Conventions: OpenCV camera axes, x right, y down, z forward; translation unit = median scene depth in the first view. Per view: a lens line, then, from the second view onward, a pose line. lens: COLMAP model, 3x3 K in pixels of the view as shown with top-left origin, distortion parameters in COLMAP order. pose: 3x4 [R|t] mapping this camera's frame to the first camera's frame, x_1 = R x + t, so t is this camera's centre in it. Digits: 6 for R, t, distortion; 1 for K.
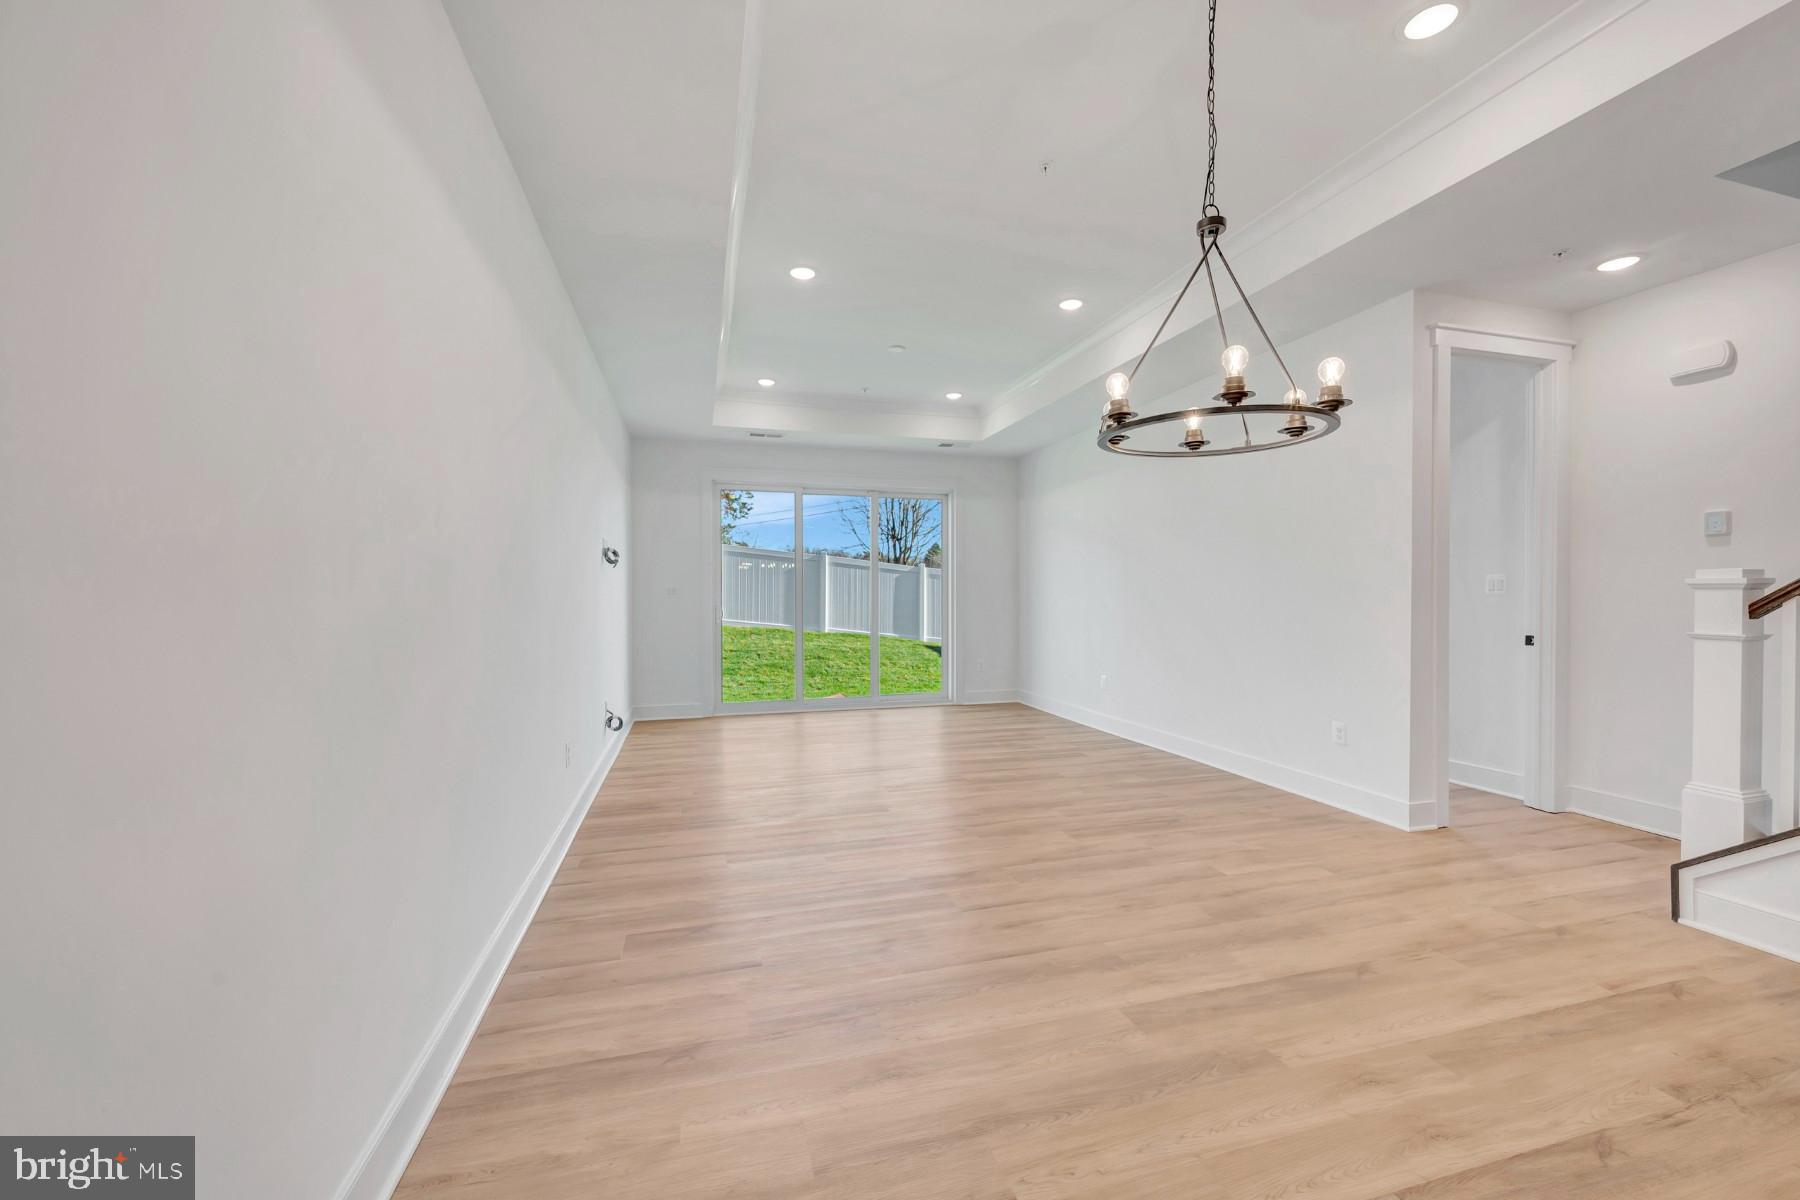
lens RADIAL K [[714.1, 0, 887.7], [0, 714.1, 592.0], [0, 0, 1]] dist [-0.000791, -0.000157]
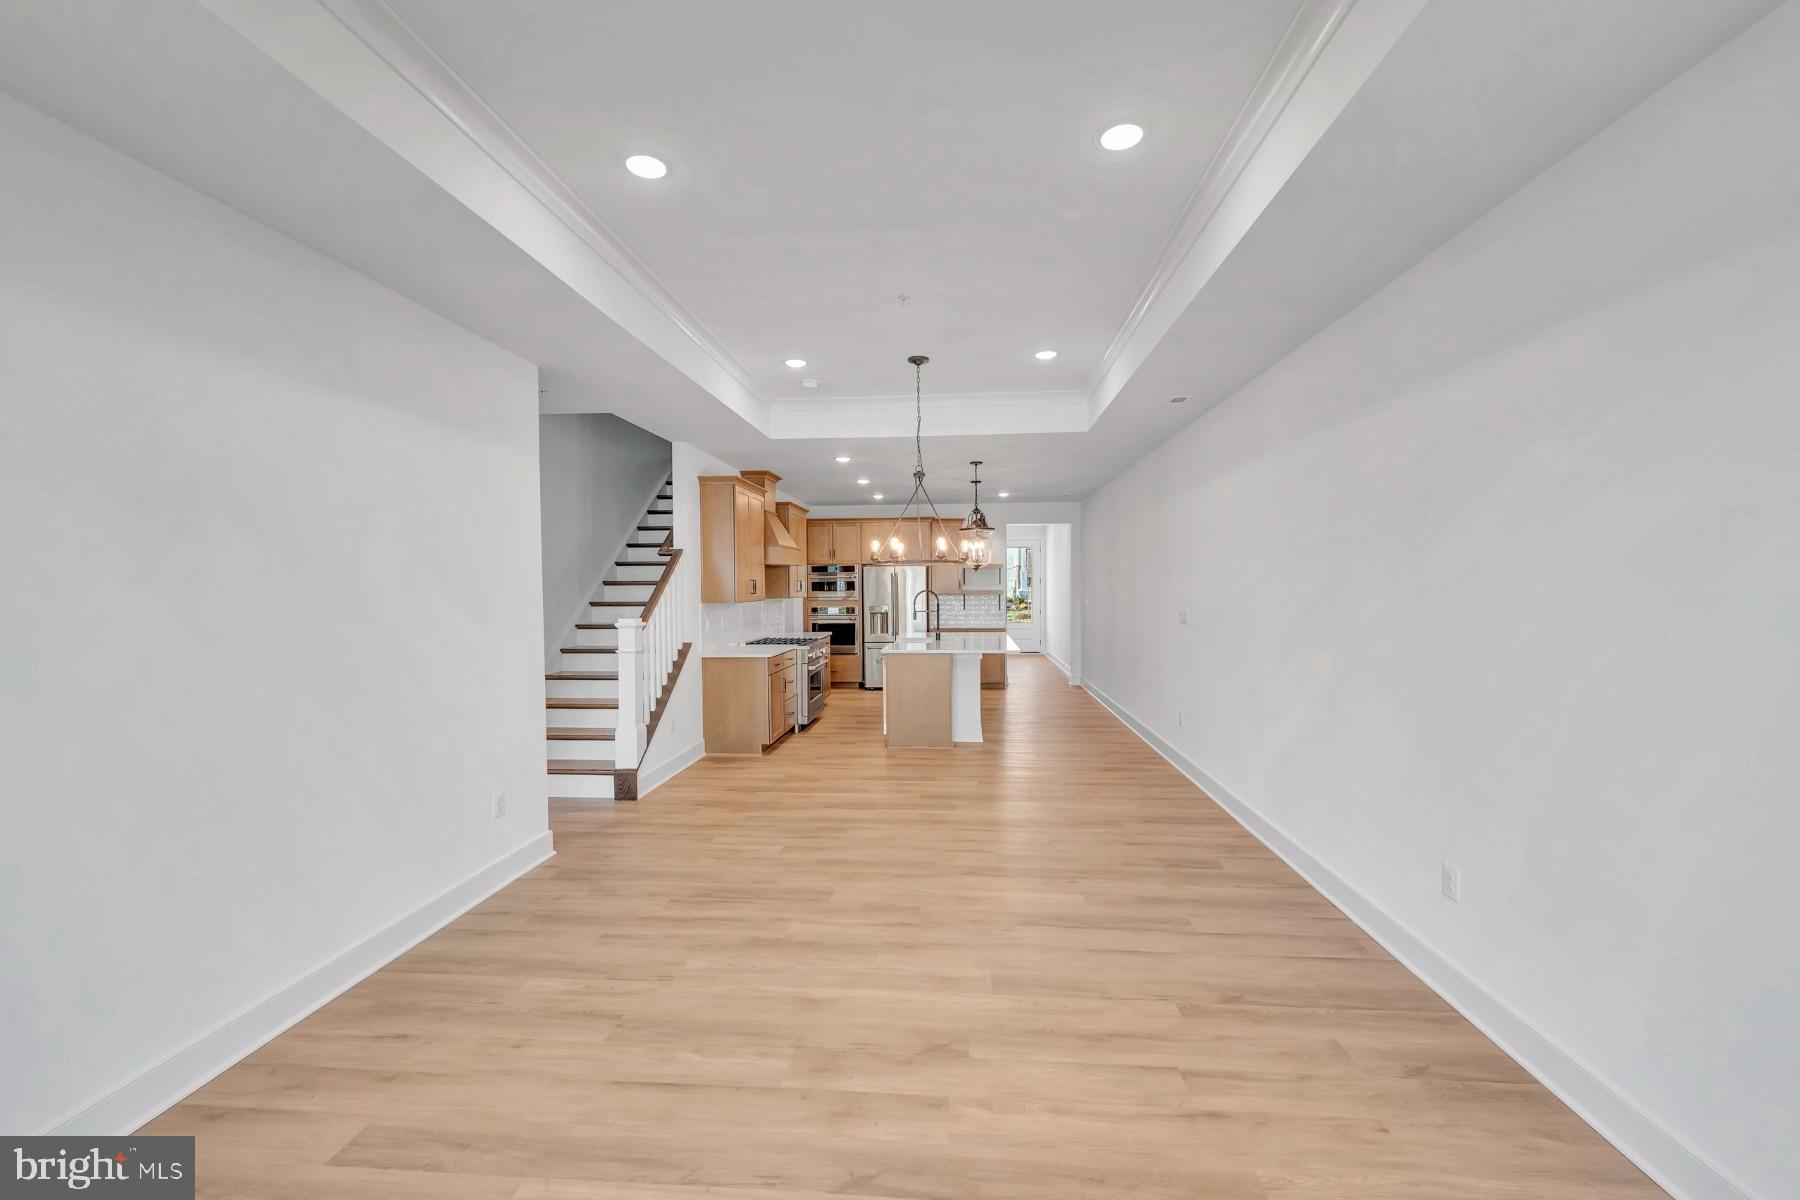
lens RADIAL K [[714.1, 0, 912.7], [0, 714.1, 602.9], [0, 0, 1]] dist [-0.000791, -0.000157]
pose [[-0.945549, 0.001727, 0.325475, -0.152162], [0.007751, 0.999822, 0.017213, -0.066734], [-0.325387, 0.018798, -0.945394, 1.674916]]
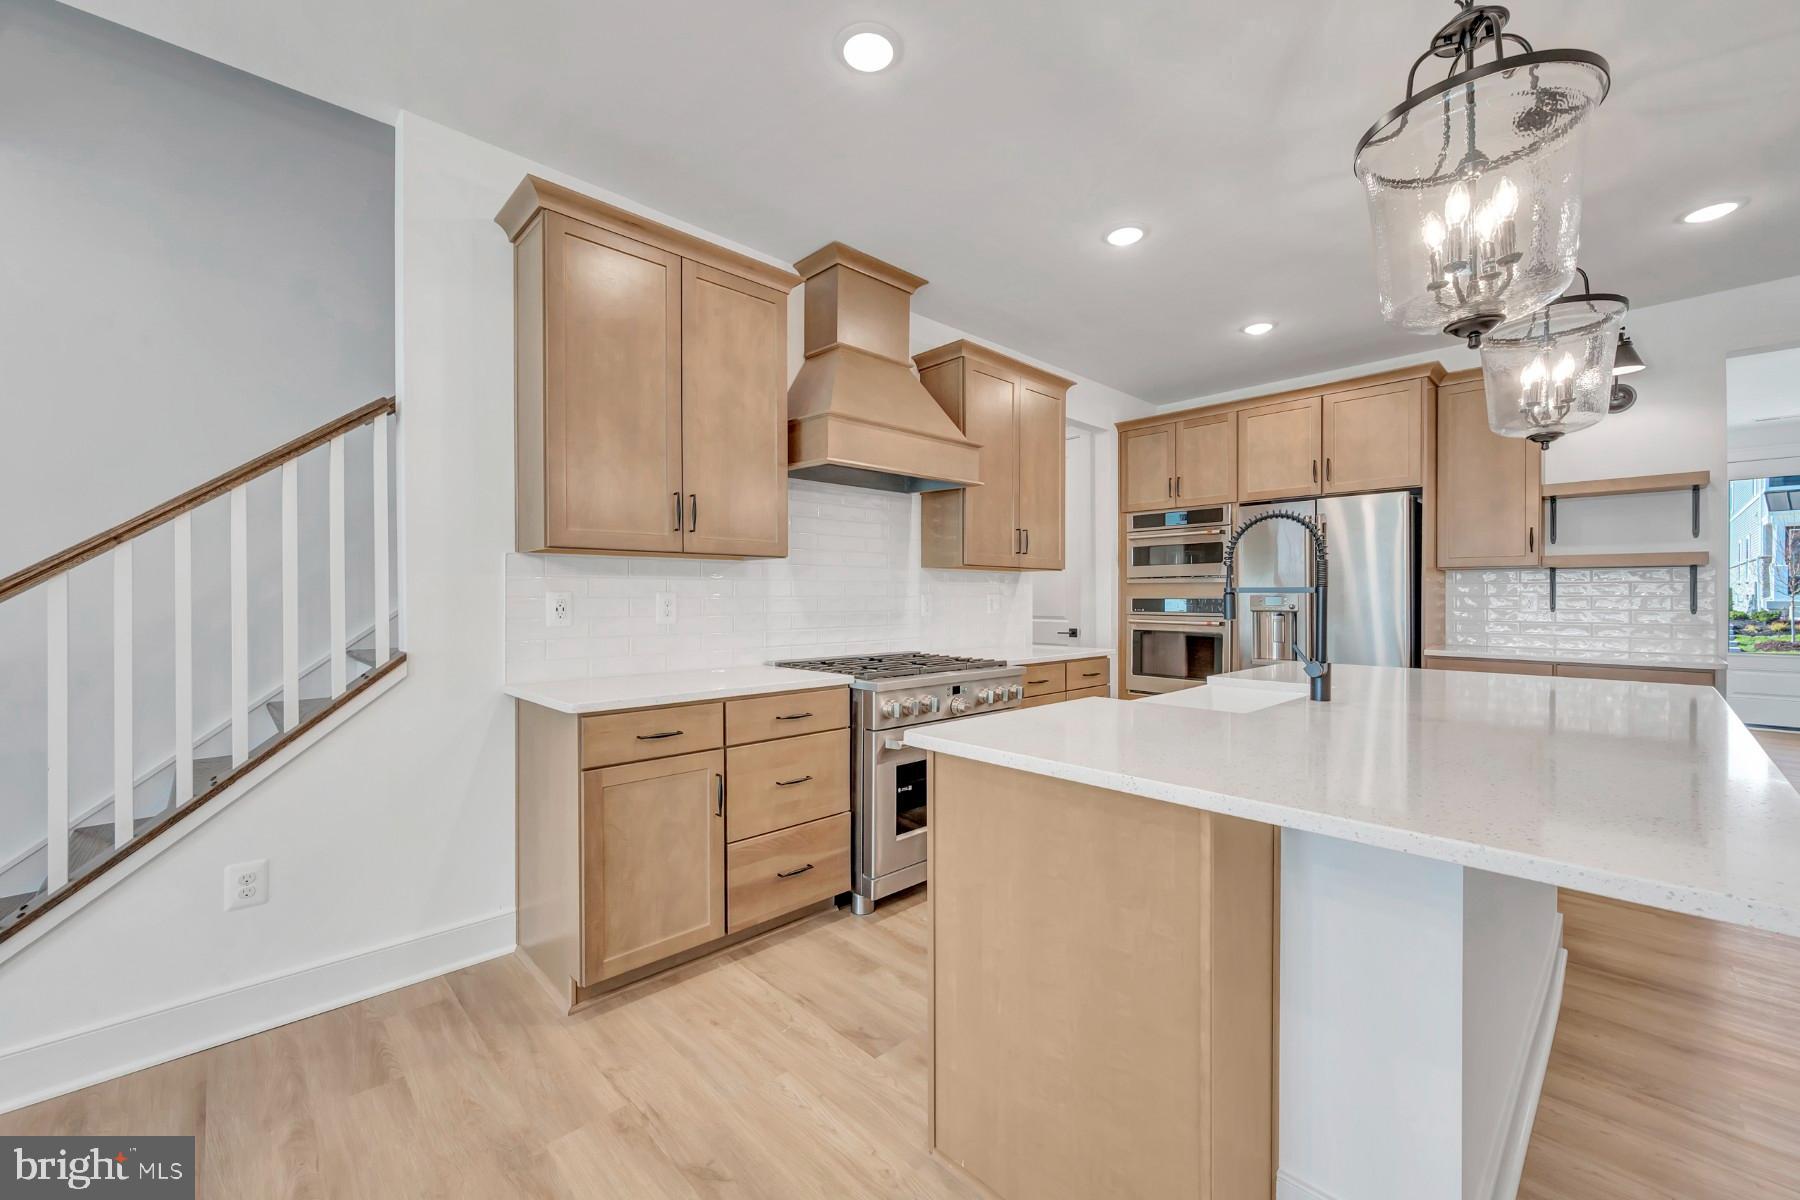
lens RADIAL K [[714.1, 0, 923.6], [0, 714.1, 596.5], [0, 0, 1]] dist [-0.000791, -0.000157]
pose [[-0.497246, 0.009622, 0.867556, 0.116654], [-0.000677, 0.999934, -0.011478, 0.001115], [-0.867609, -0.006295, -0.497207, 0.311676]]
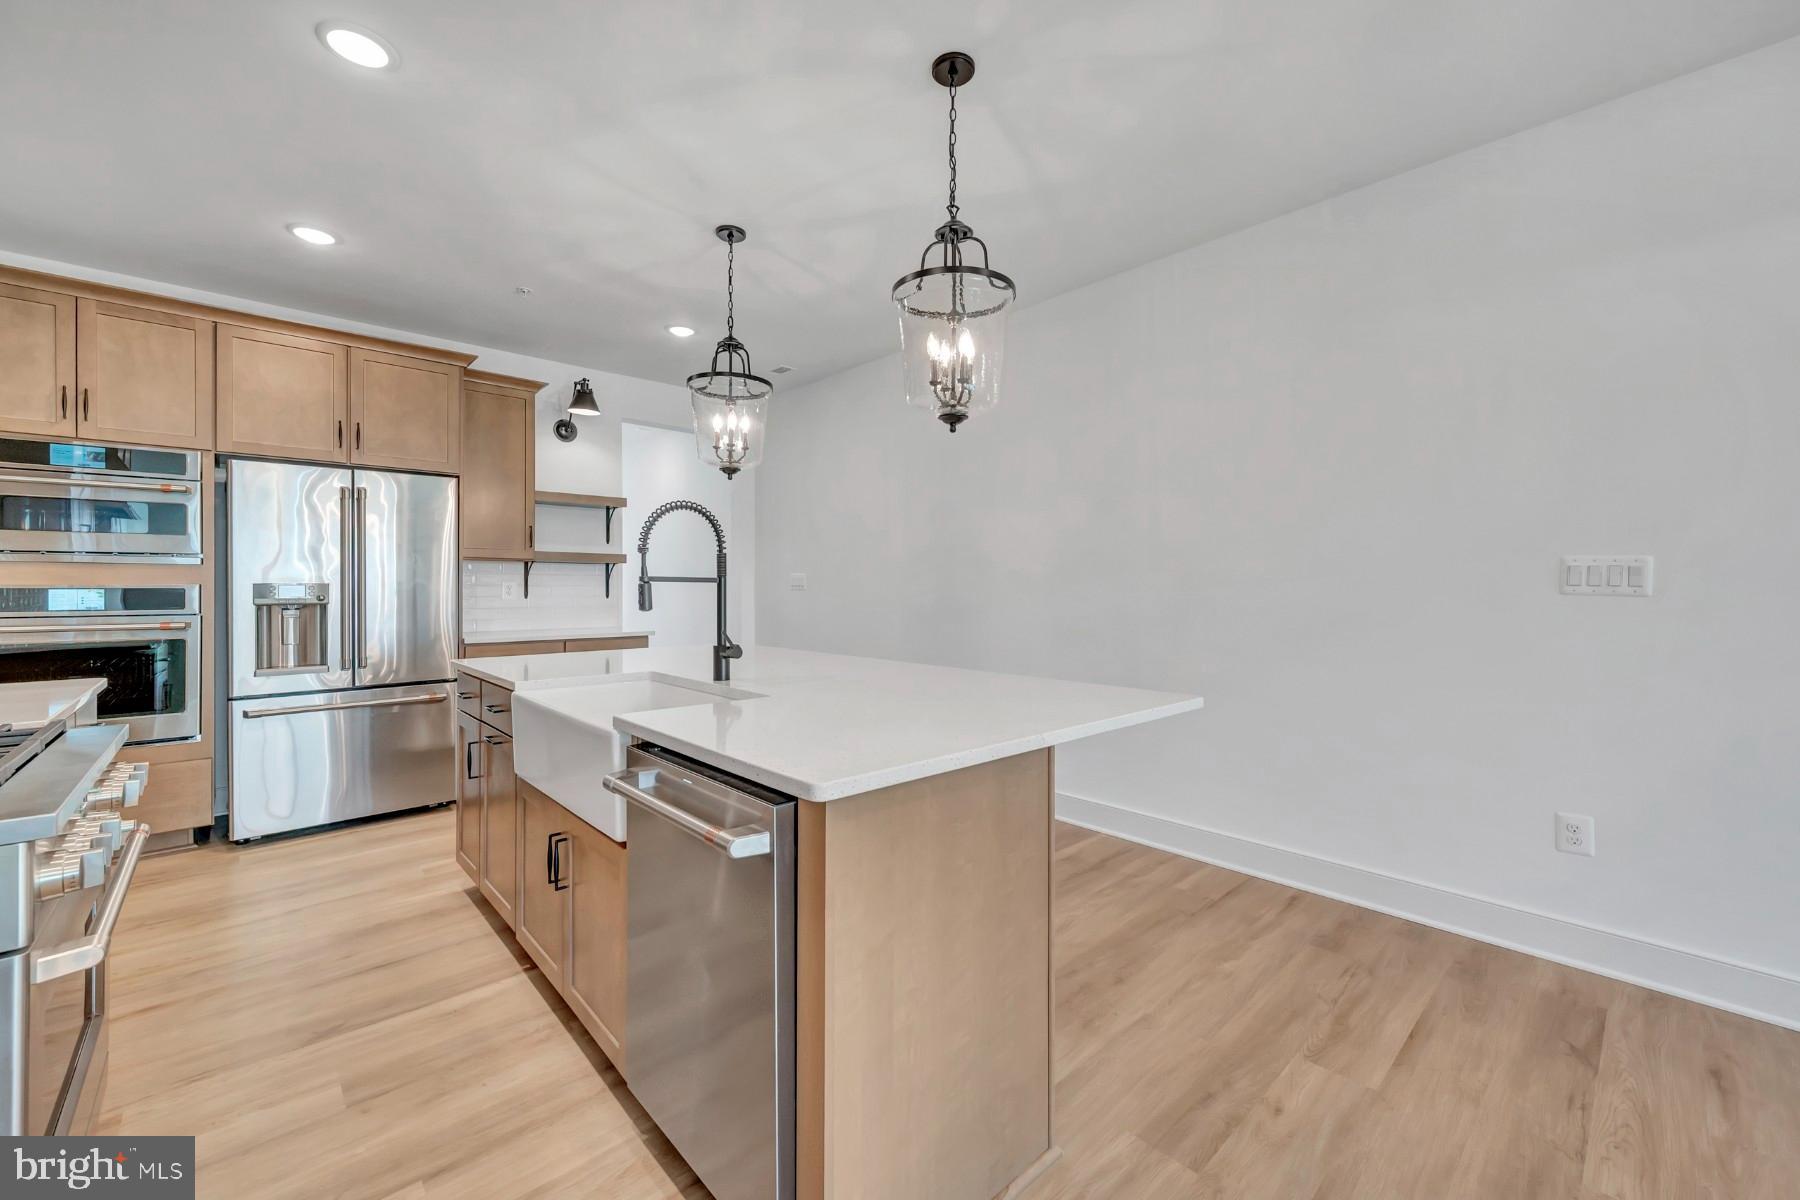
lens RADIAL K [[714.1, 0, 889.7], [0, 714.1, 574.3], [0, 0, 1]] dist [-0.000791, -0.000157]
pose [[-0.884511, -0.000149, -0.466520, 0.559698], [0.009295, 0.999796, -0.017941, -0.002744], [0.466427, -0.020205, -0.884329, 0.371516]]
